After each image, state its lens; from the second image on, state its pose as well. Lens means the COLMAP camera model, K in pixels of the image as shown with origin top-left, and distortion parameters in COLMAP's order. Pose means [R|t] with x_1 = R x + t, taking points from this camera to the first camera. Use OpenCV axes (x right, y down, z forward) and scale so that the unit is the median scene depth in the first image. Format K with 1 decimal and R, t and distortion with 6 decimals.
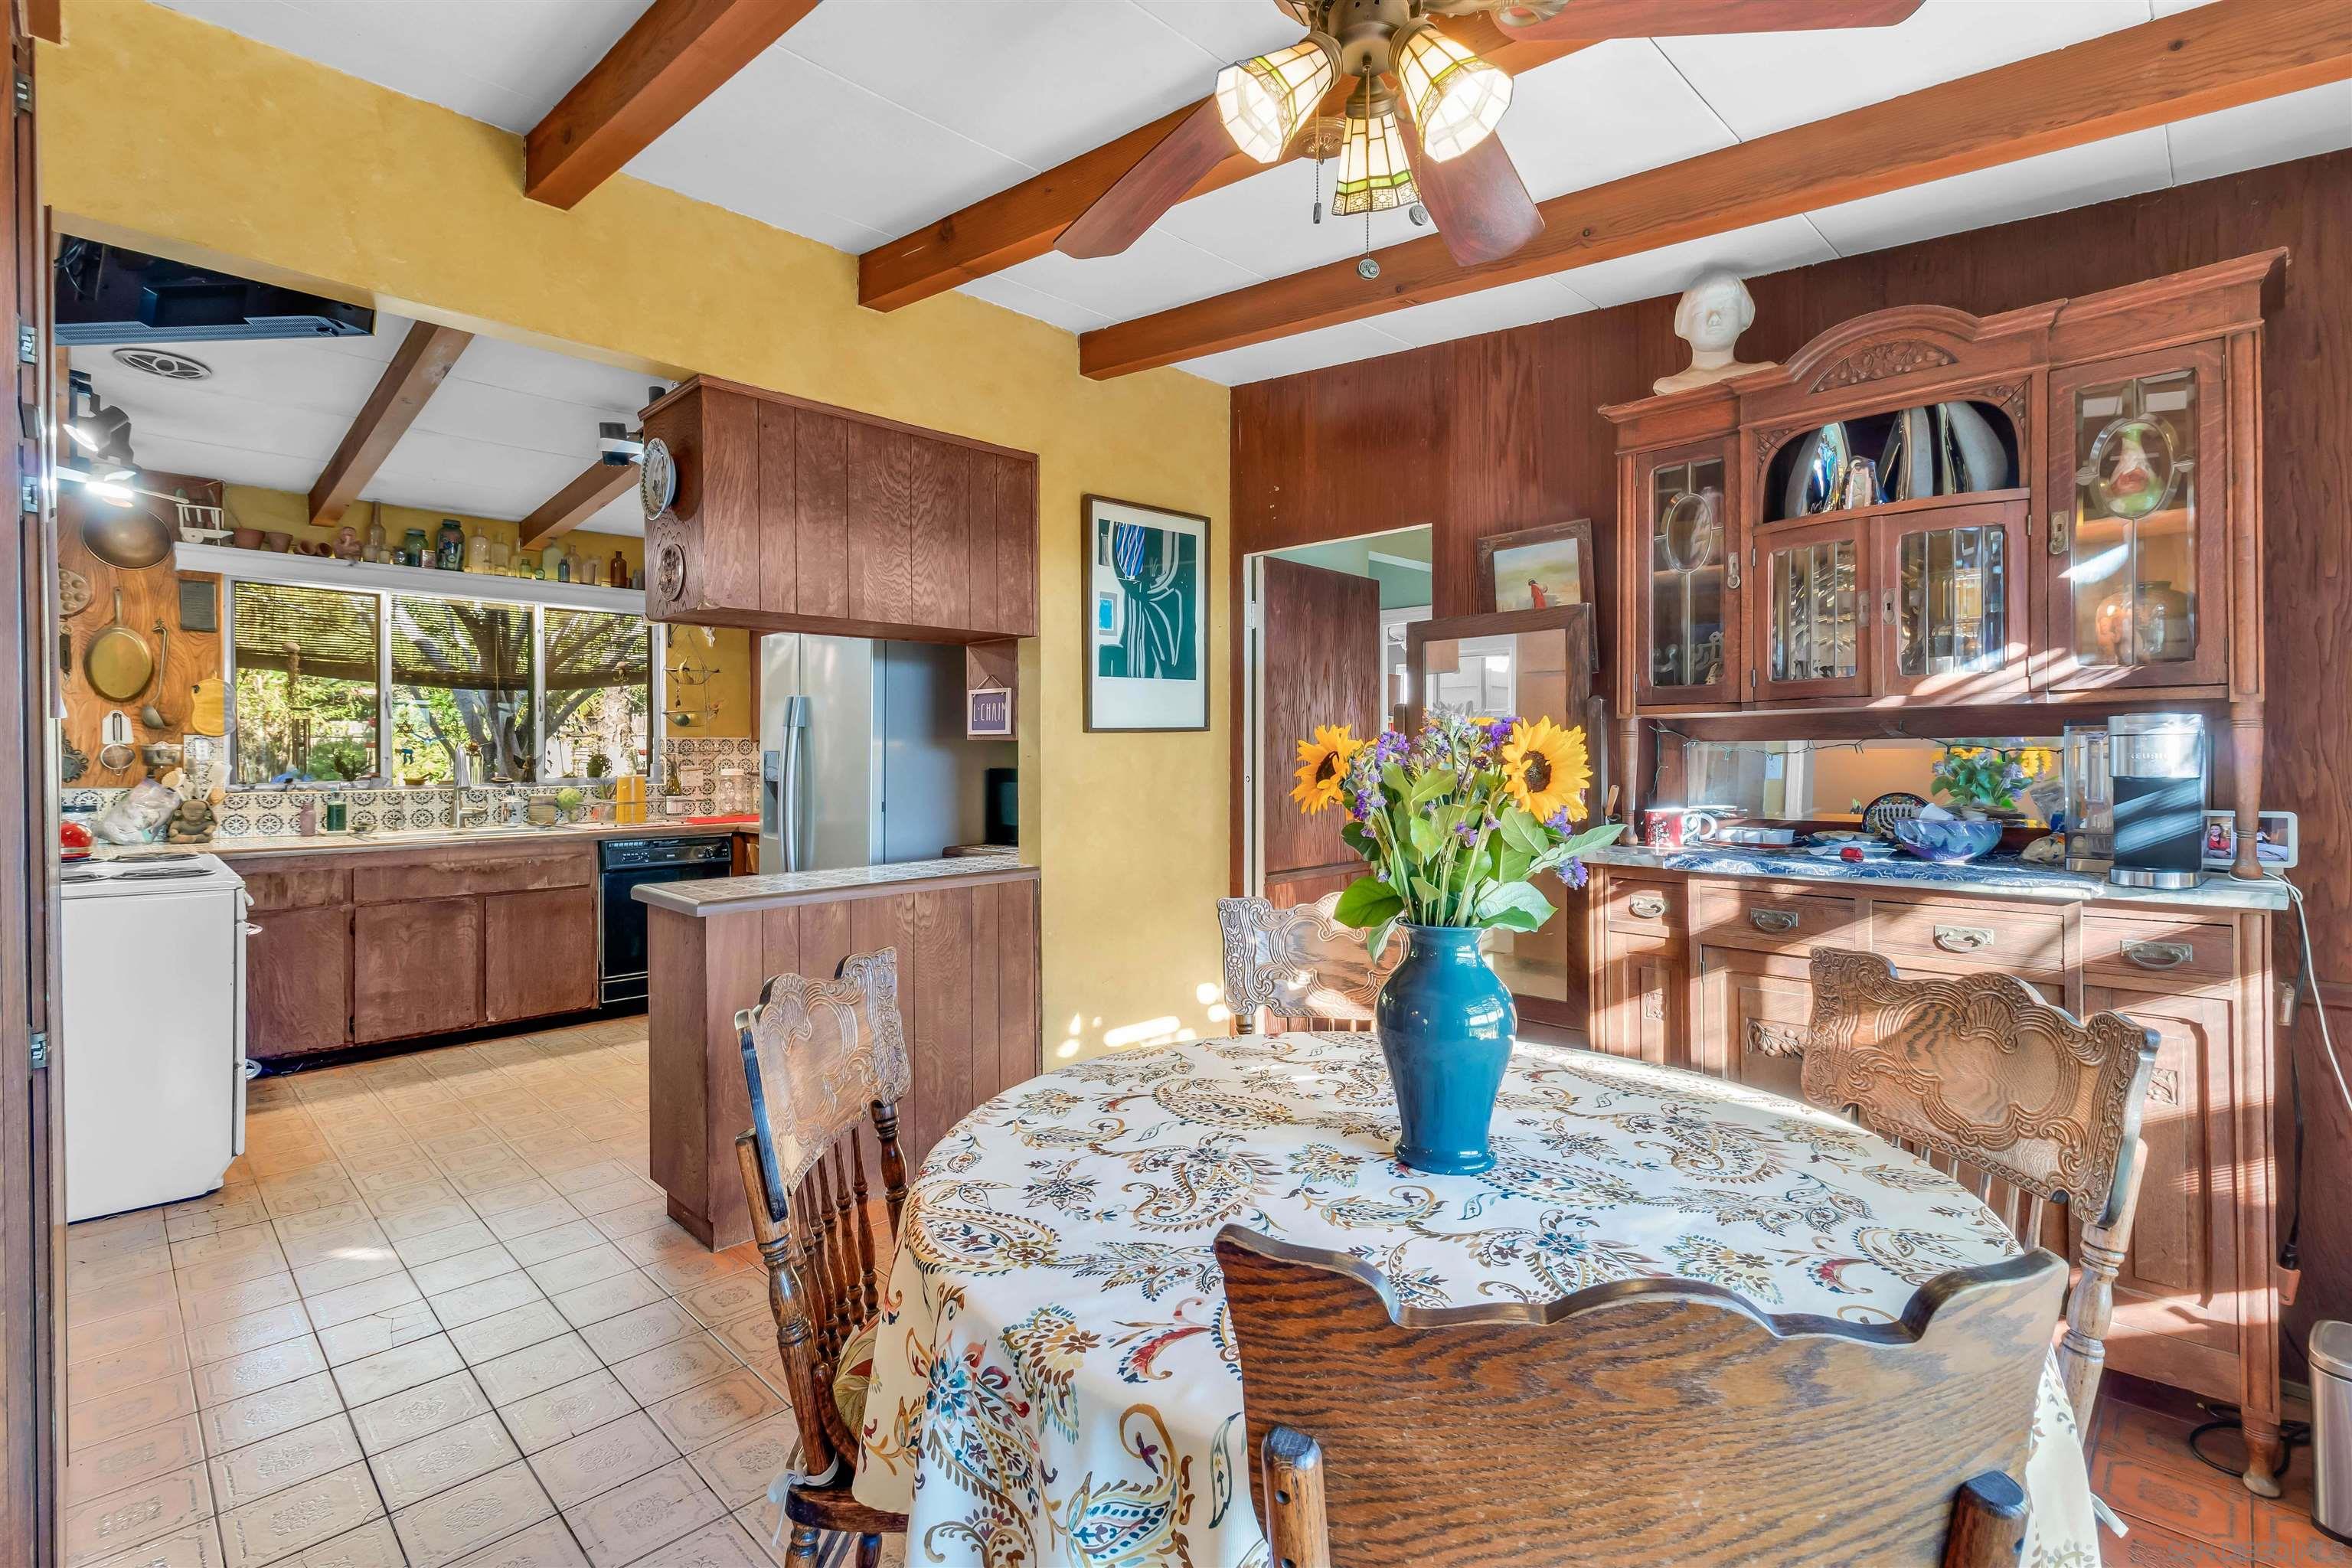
lens RADIAL K [[1082.0, 0, 1176.2], [0, 1082.0, 765.8], [0, 0, 1]] dist [0.001702, -0.000286]
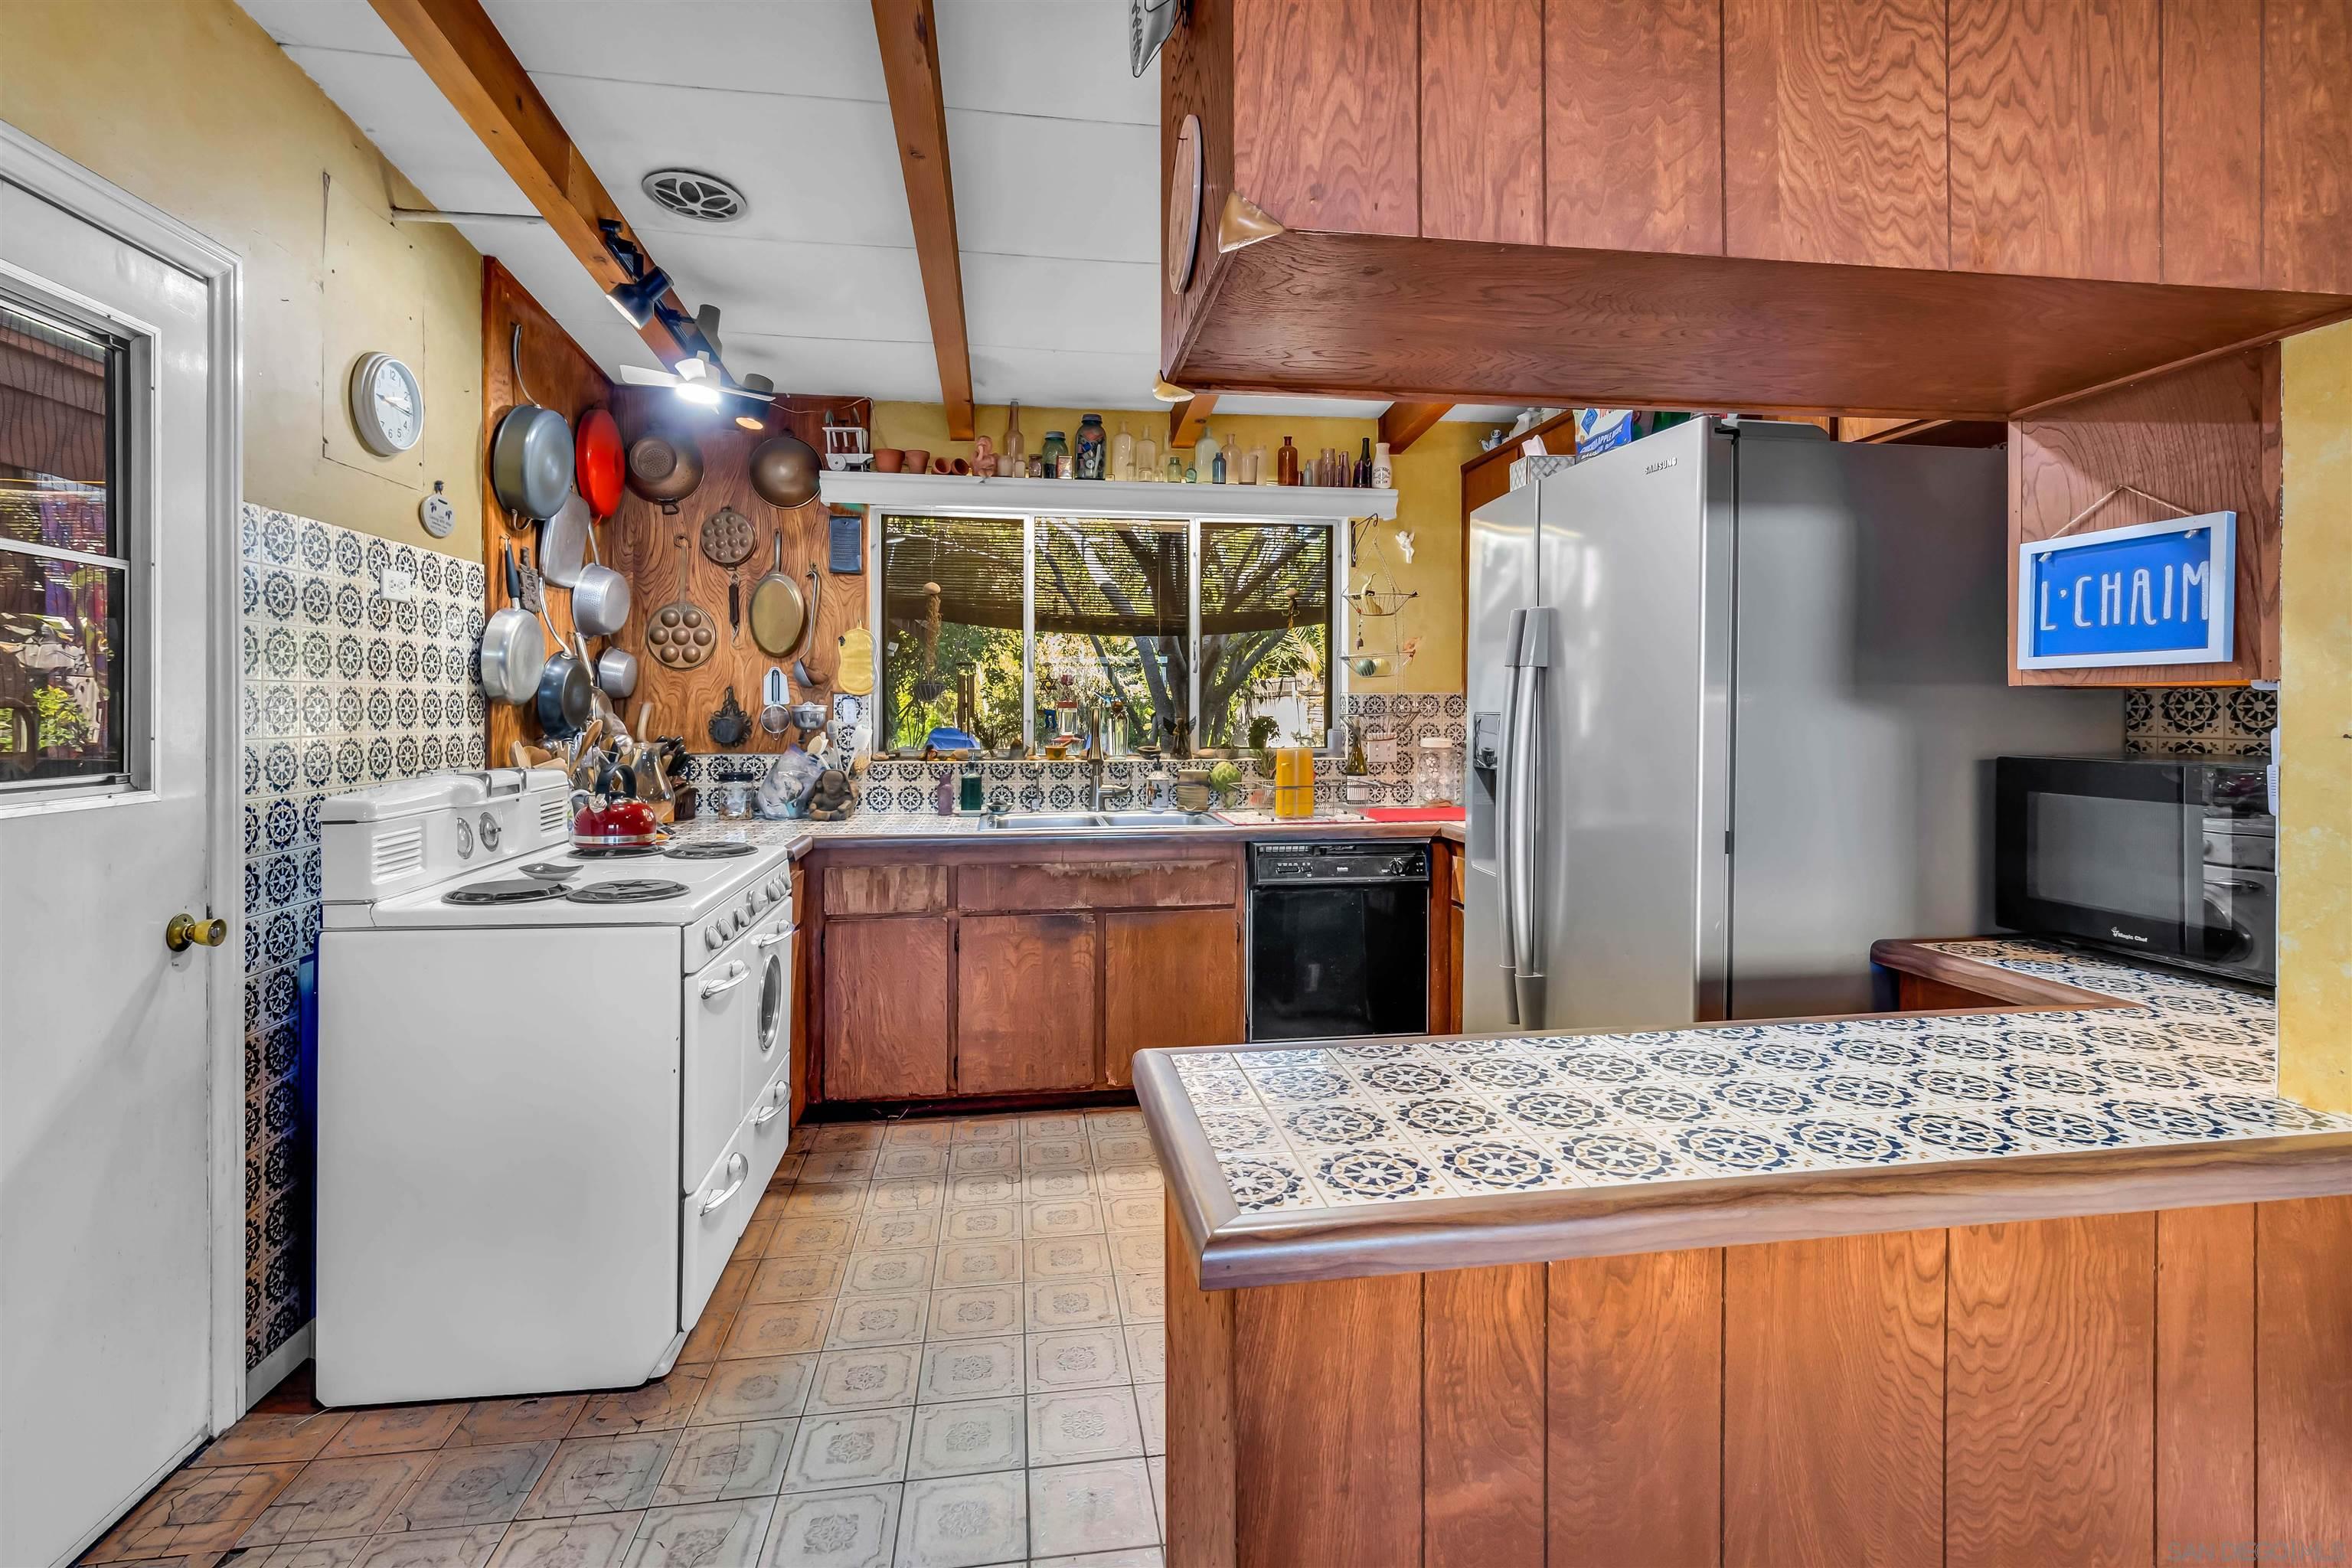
lens RADIAL K [[1080.4, 0, 1178.3], [0, 1080.4, 714.6], [0, 0, 1]] dist [-0.001641, -0.000103]
pose [[0.796735, 0.002091, -0.604325, -0.166933], [-0.007311, 0.999954, -0.006180, -0.008599], [0.604284, 0.009342, 0.796714, 0.468311]]
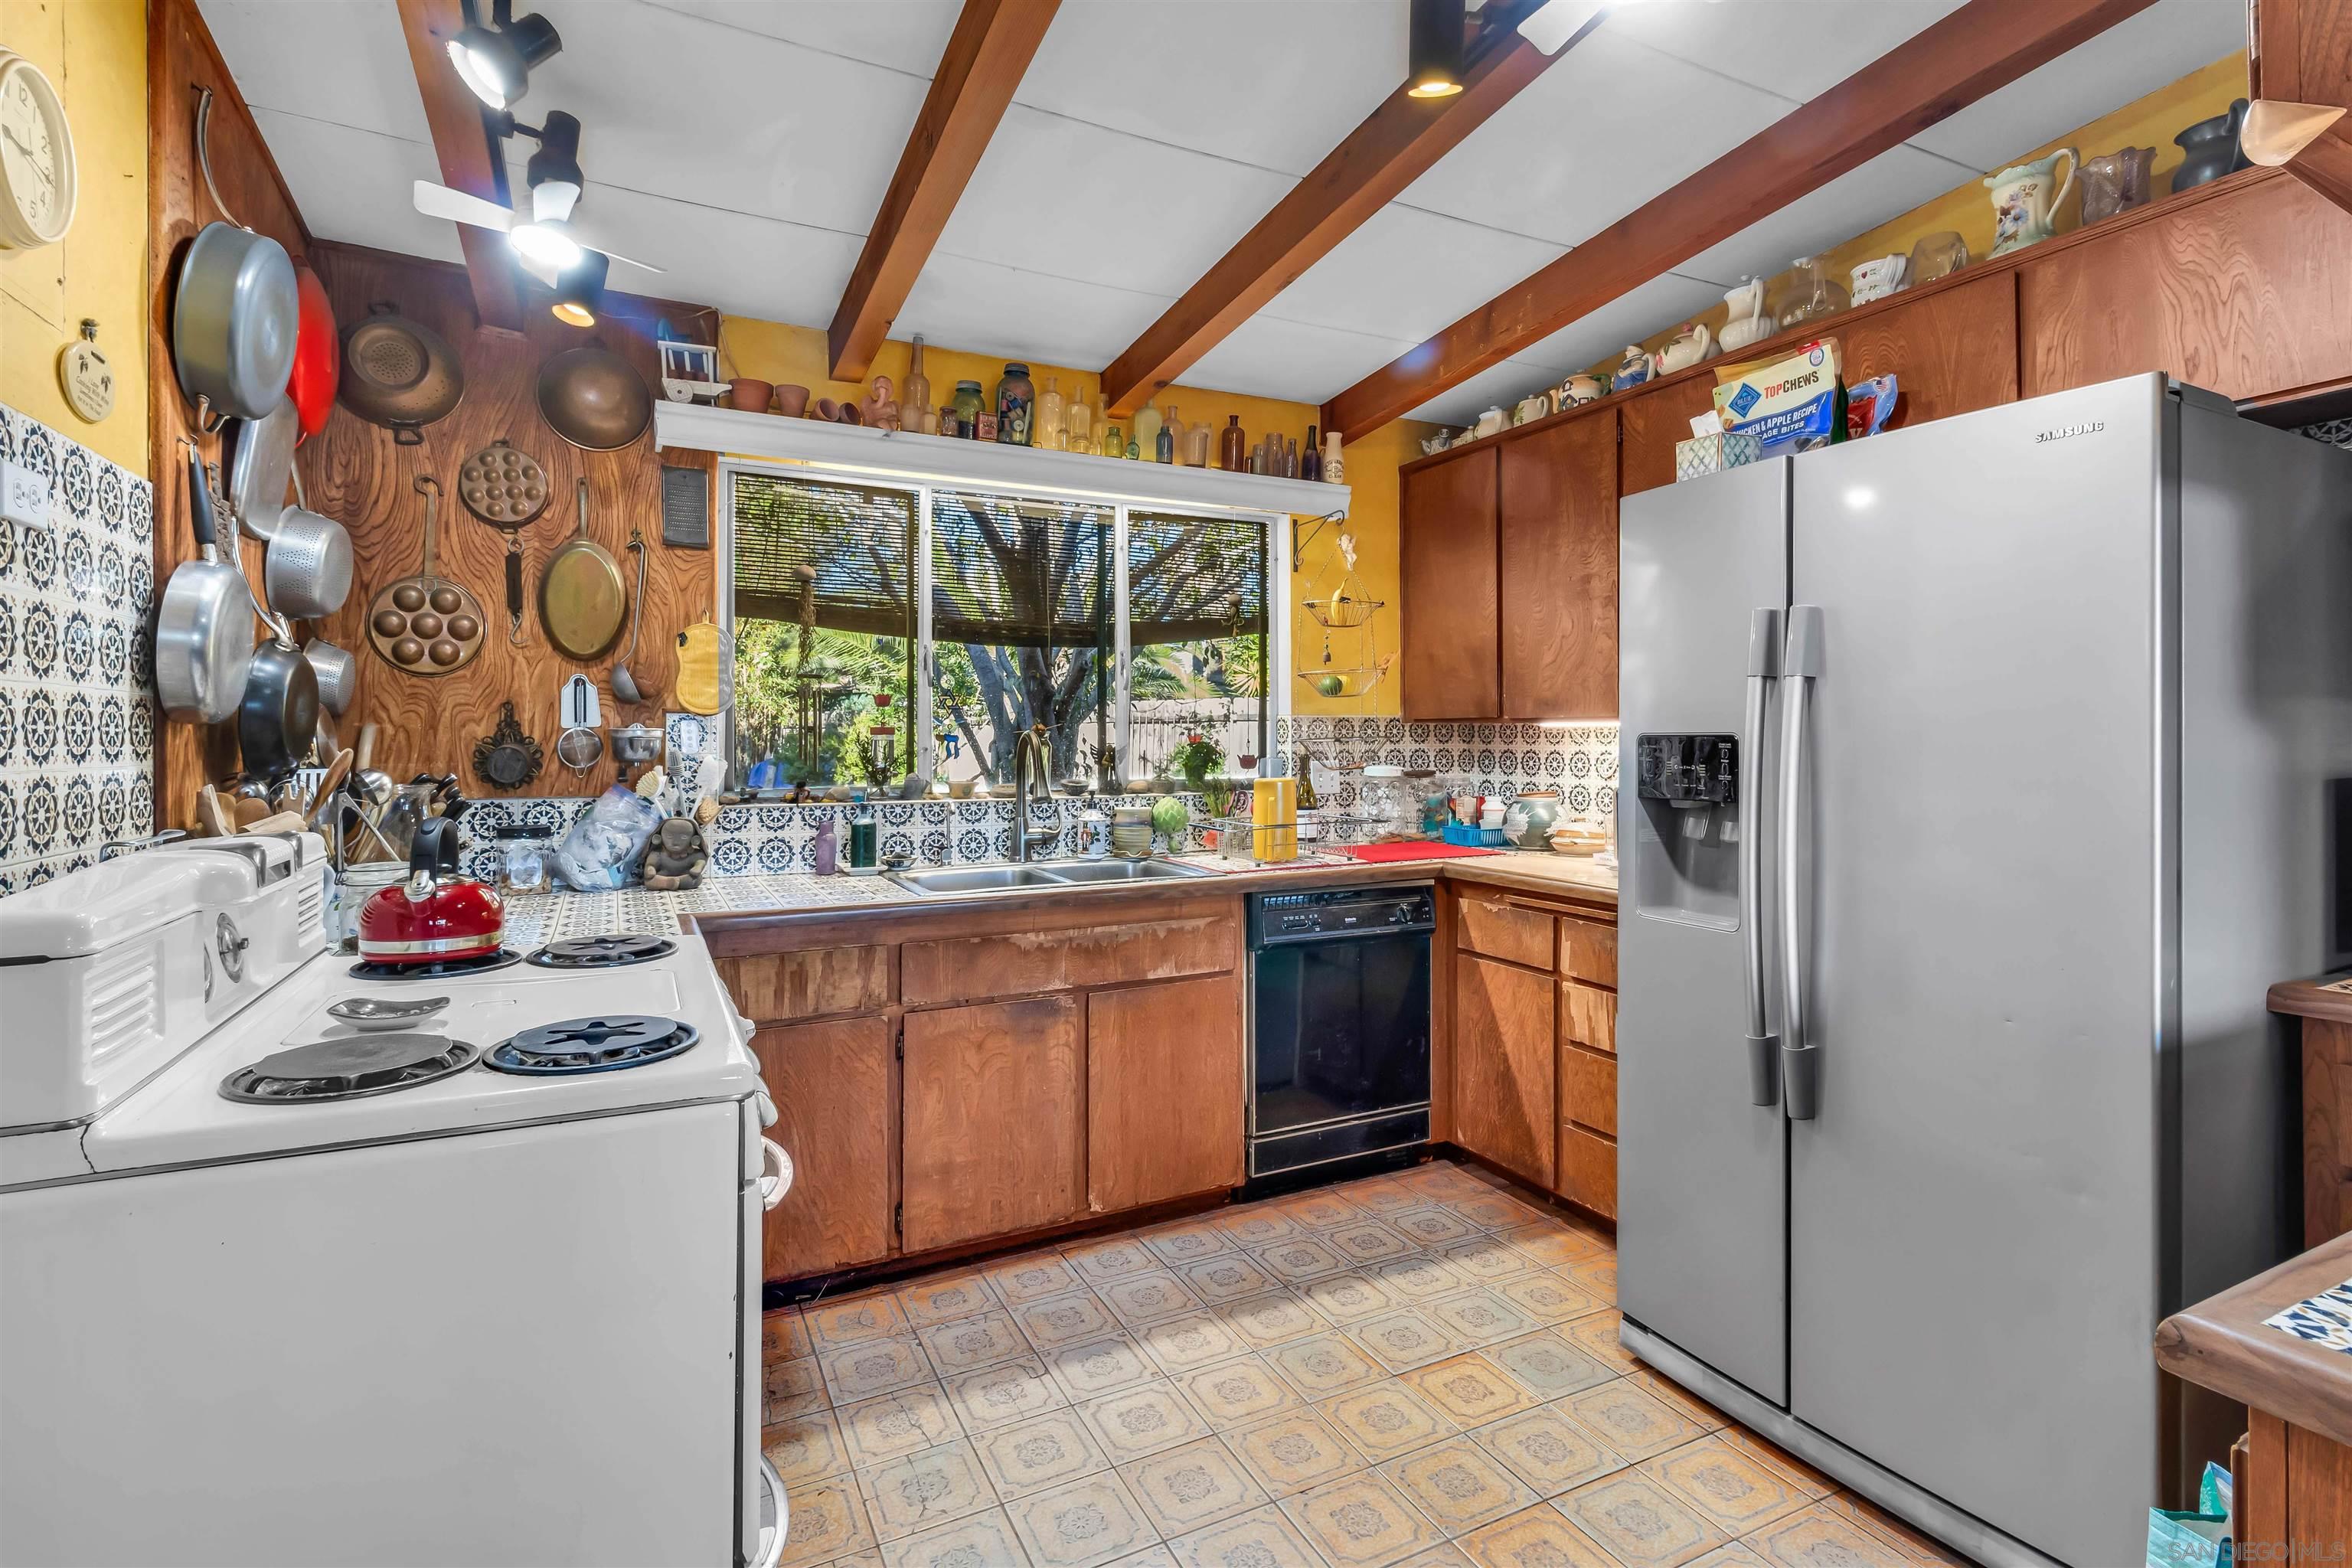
lens RADIAL K [[1095.0, 0, 1168.1], [0, 1095.0, 740.5], [0, 0, 1]] dist [-0.001642, -0.000240]
pose [[0.946264, -0.003057, -0.323382, -0.428641], [-0.000841, 0.999929, -0.011915, -0.005219], [0.323395, 0.011547, 0.946193, 0.486170]]
